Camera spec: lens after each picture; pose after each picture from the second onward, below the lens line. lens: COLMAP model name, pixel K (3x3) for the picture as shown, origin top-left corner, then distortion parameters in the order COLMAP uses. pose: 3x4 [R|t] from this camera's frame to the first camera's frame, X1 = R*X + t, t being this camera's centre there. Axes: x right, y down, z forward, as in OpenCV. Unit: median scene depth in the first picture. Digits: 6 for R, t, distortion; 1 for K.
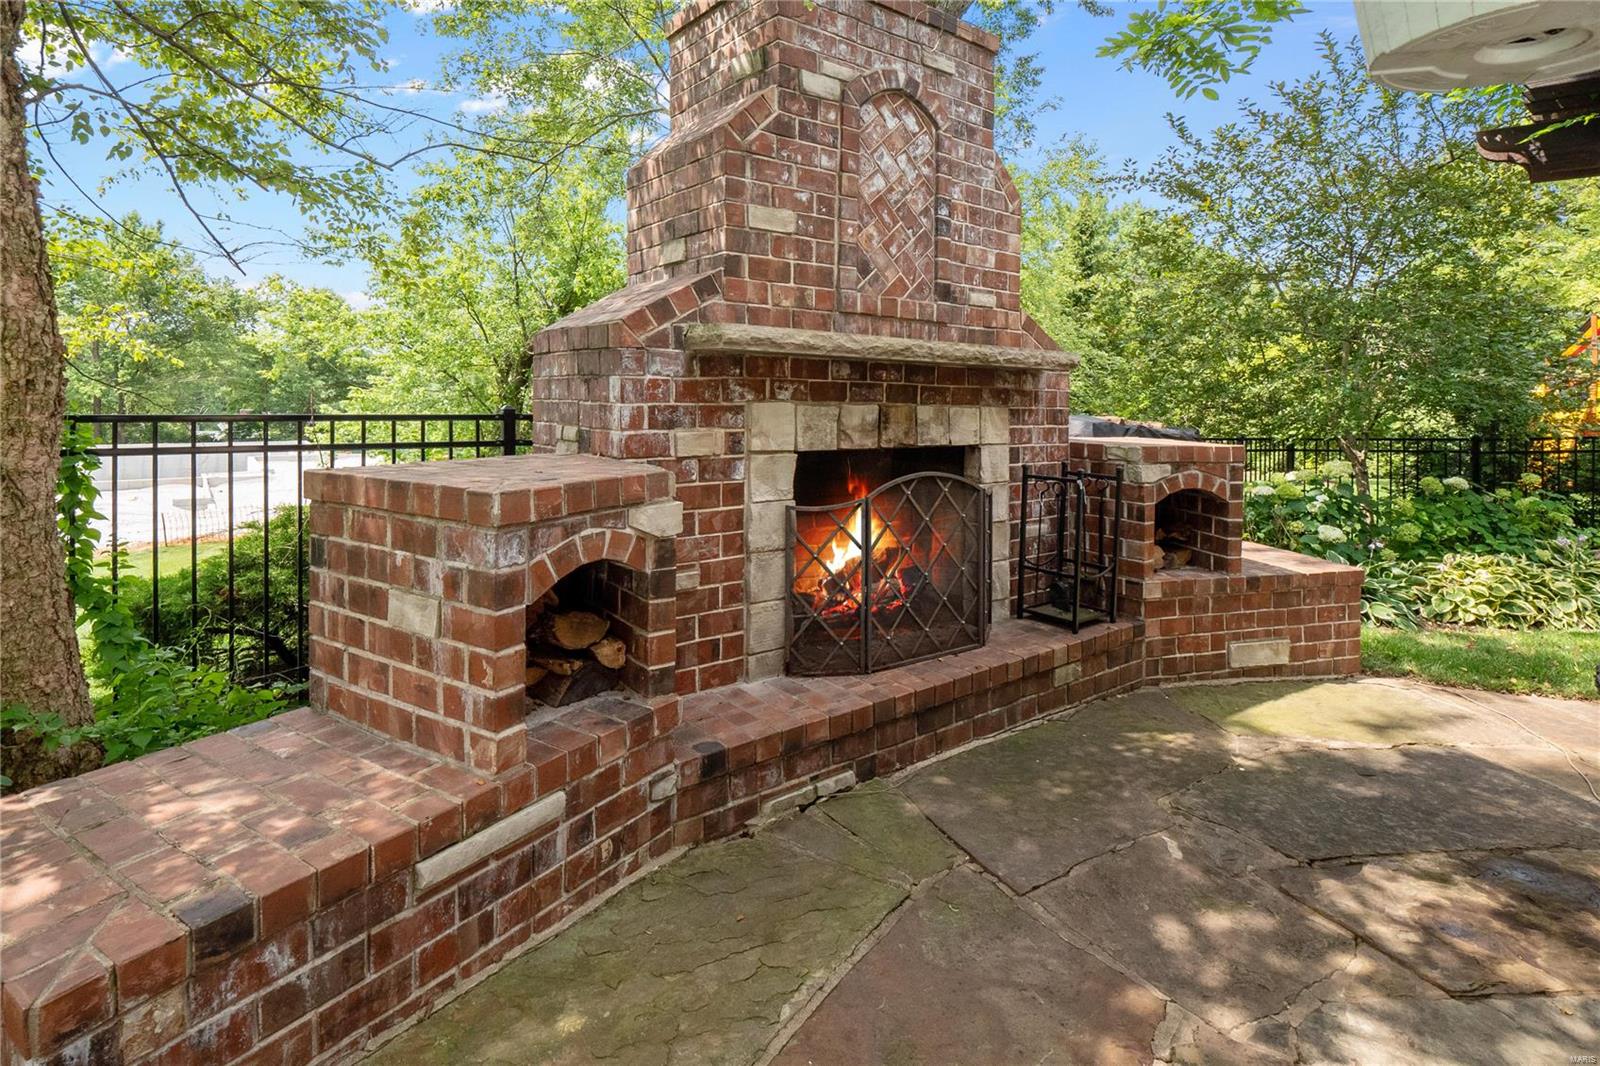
lens RADIAL K [[798.4, 0, 811.7], [0, 798.4, 531.8], [0, 0, 1]] dist [-0.004109, -0.002632]
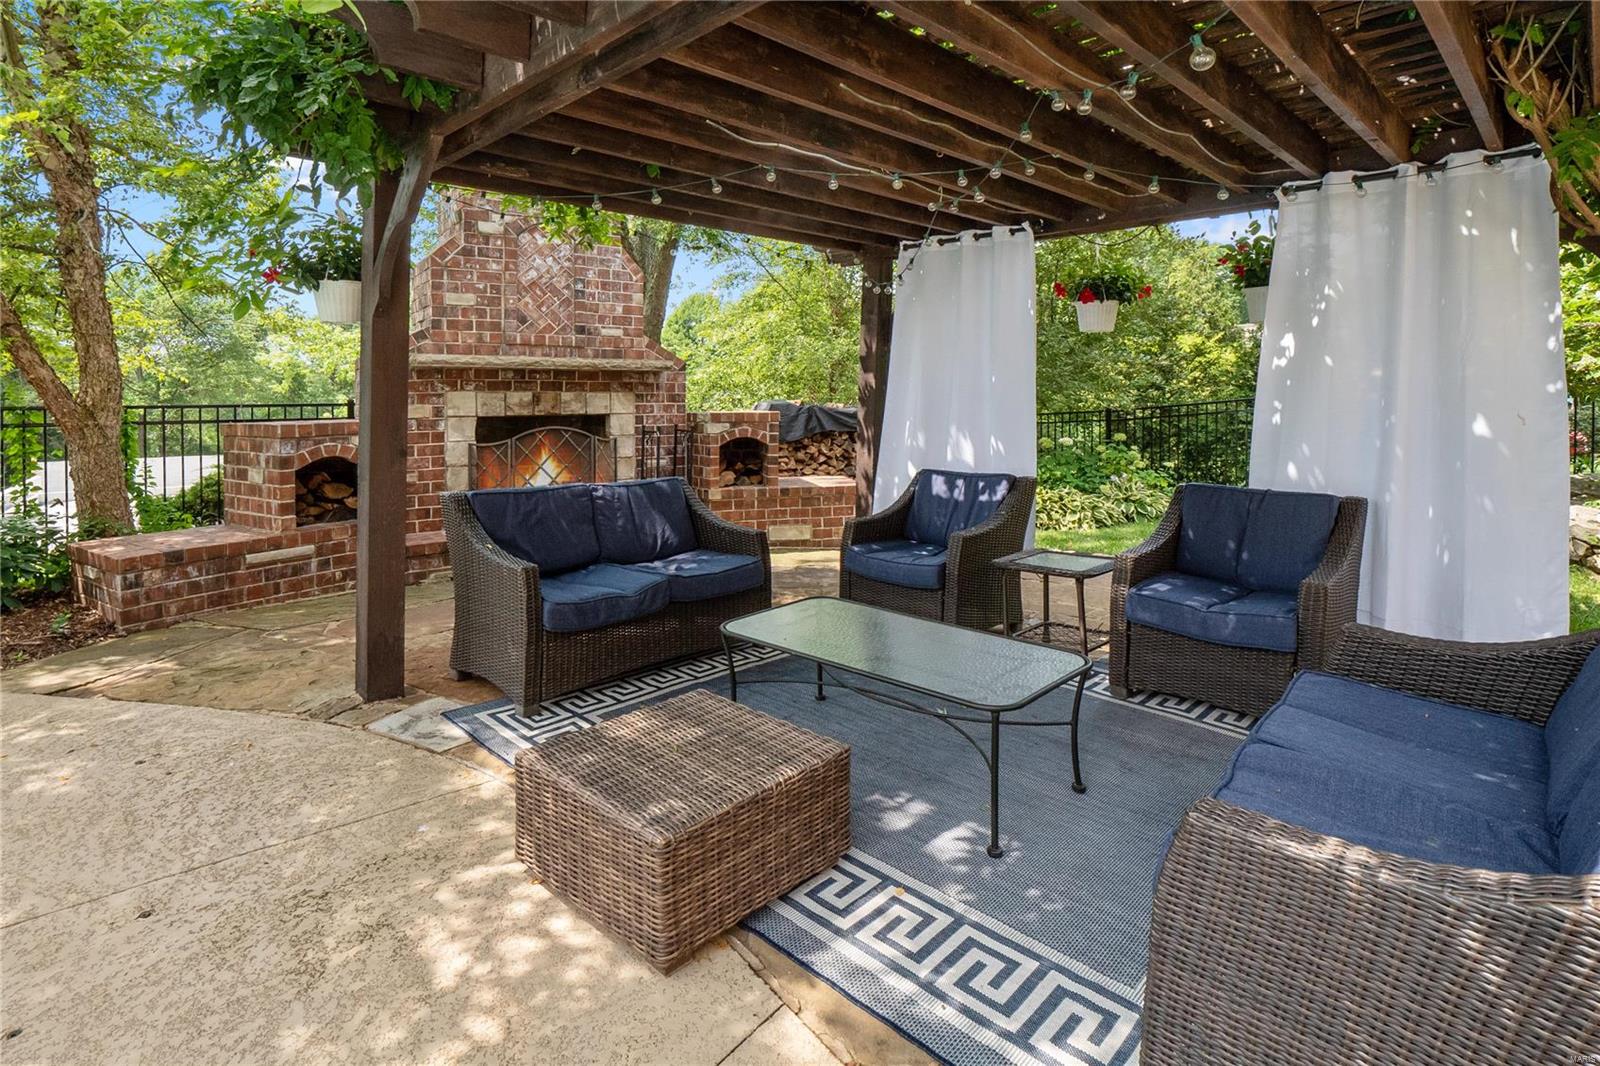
lens RADIAL K [[798.4, 0, 789.5], [0, 798.4, 533.0], [0, 0, 1]] dist [-0.004109, -0.002632]
pose [[0.998530, -0.016347, -0.051677, 0.814496], [0.016279, 0.999866, -0.001741, 0.194734], [0.051698, 0.000898, 0.998662, -0.887486]]
